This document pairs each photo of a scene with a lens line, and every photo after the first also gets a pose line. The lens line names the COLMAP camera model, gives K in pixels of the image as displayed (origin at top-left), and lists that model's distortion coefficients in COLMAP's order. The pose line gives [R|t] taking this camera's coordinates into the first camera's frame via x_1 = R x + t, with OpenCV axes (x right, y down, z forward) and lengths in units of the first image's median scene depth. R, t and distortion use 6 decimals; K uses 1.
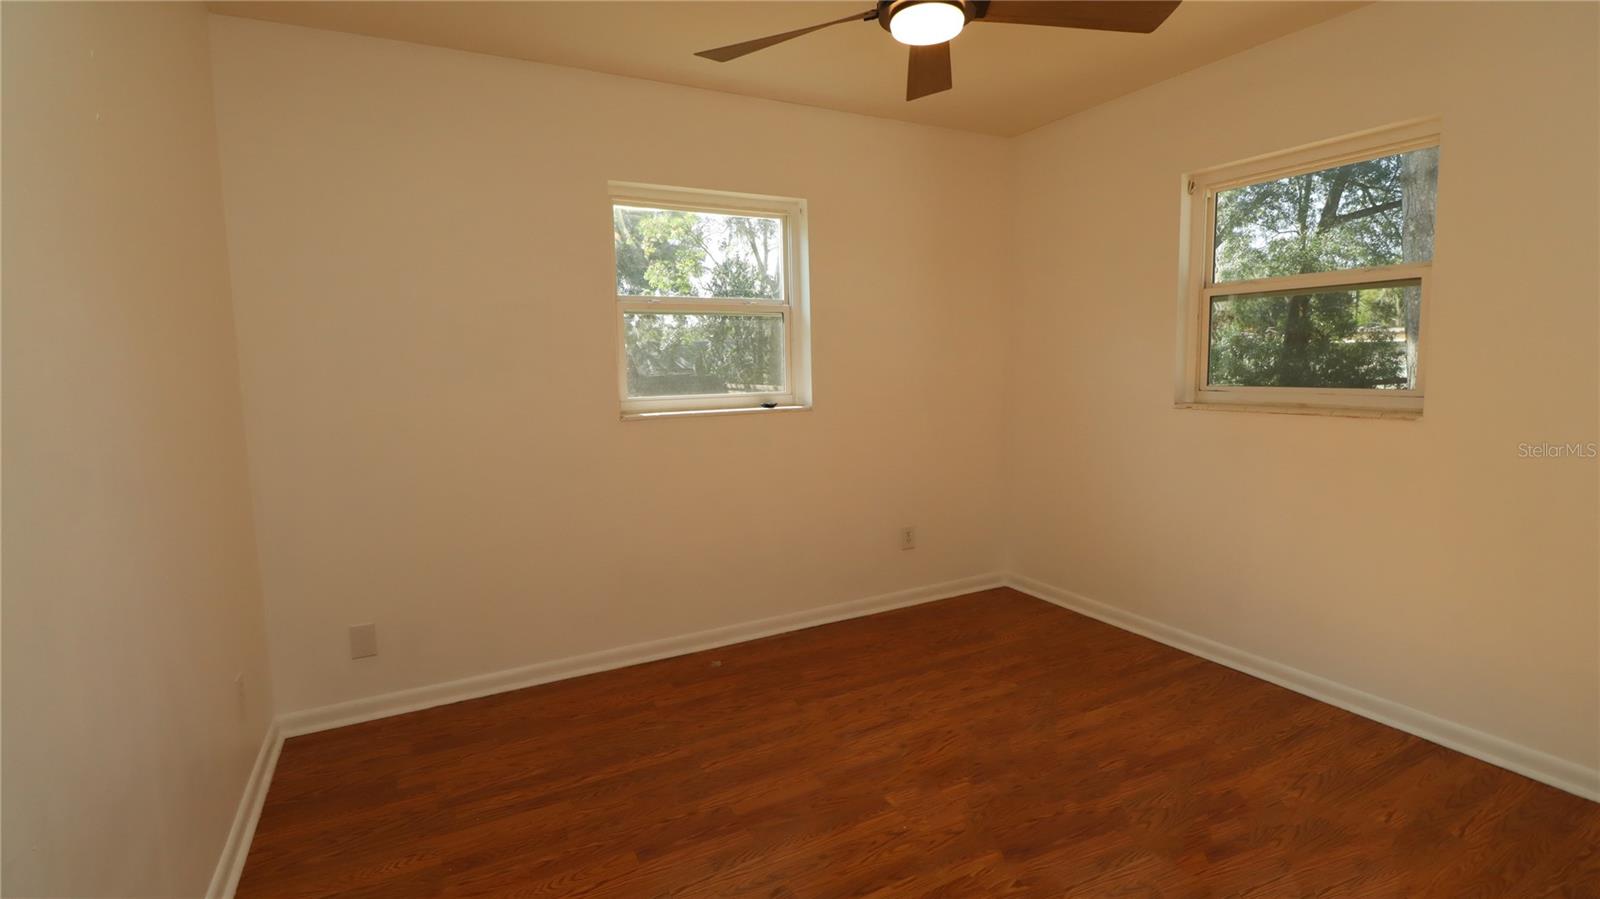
lens RADIAL K [[729.0, 0, 805.2], [0, 729.0, 452.4], [0, 0, 1]] dist [-0.024035, -0.000143]
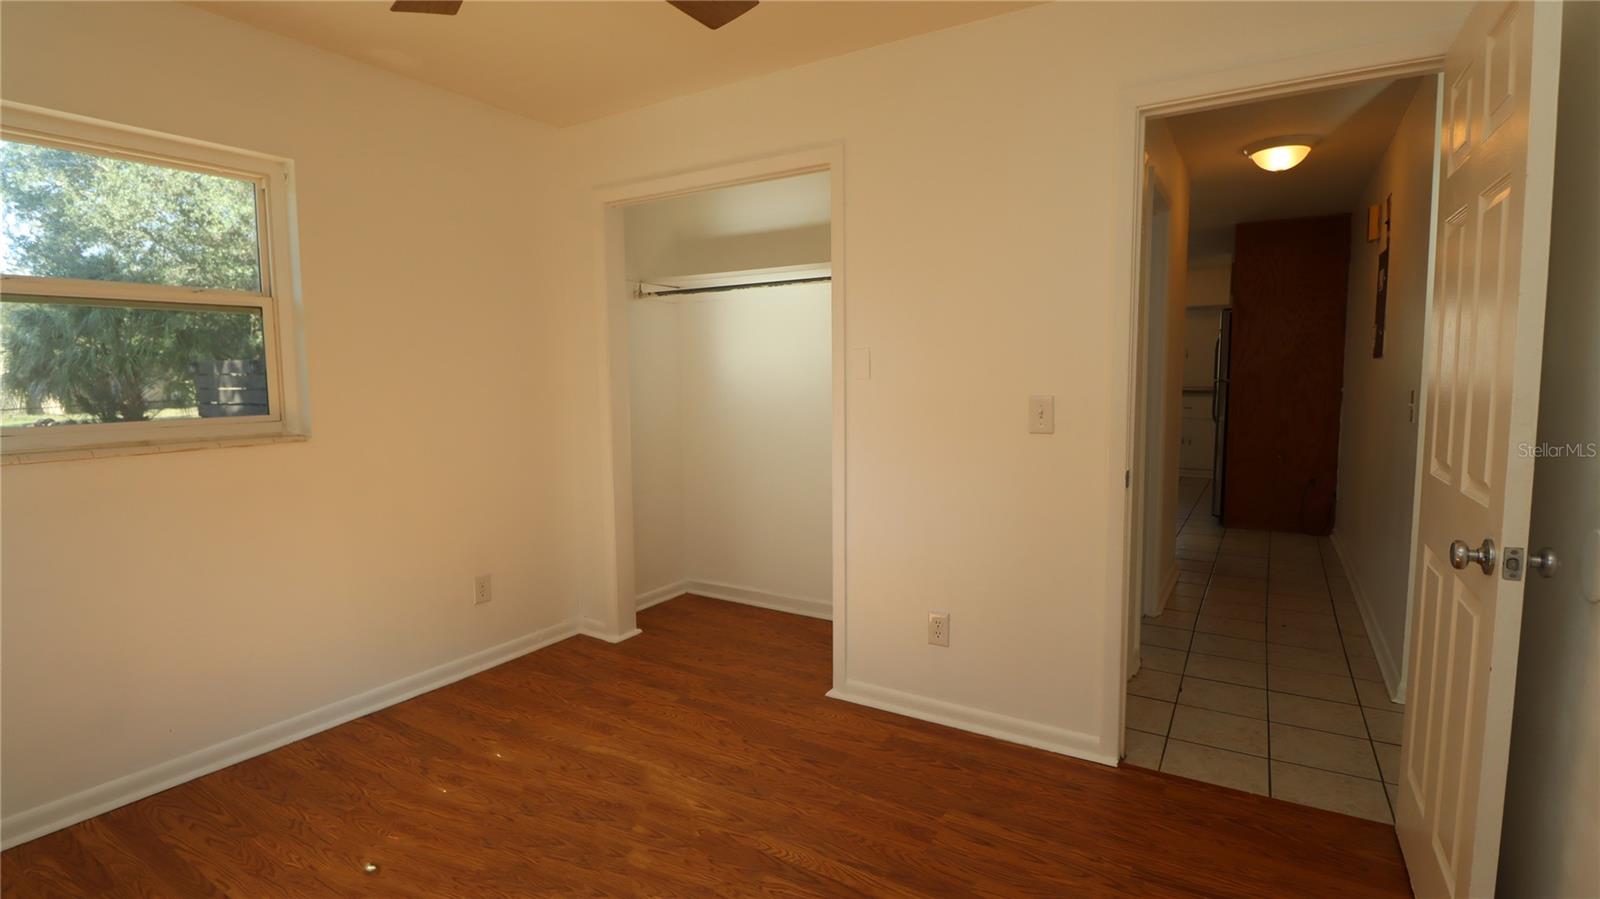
lens RADIAL K [[729.0, 0, 805.2], [0, 729.0, 452.4], [0, 0, 1]] dist [-0.024035, -0.000143]
pose [[-0.495026, -0.068357, 0.866185, -0.419774], [0.126934, 0.980516, 0.149923, -0.087804], [-0.859557, 0.184164, -0.476704, 0.804054]]
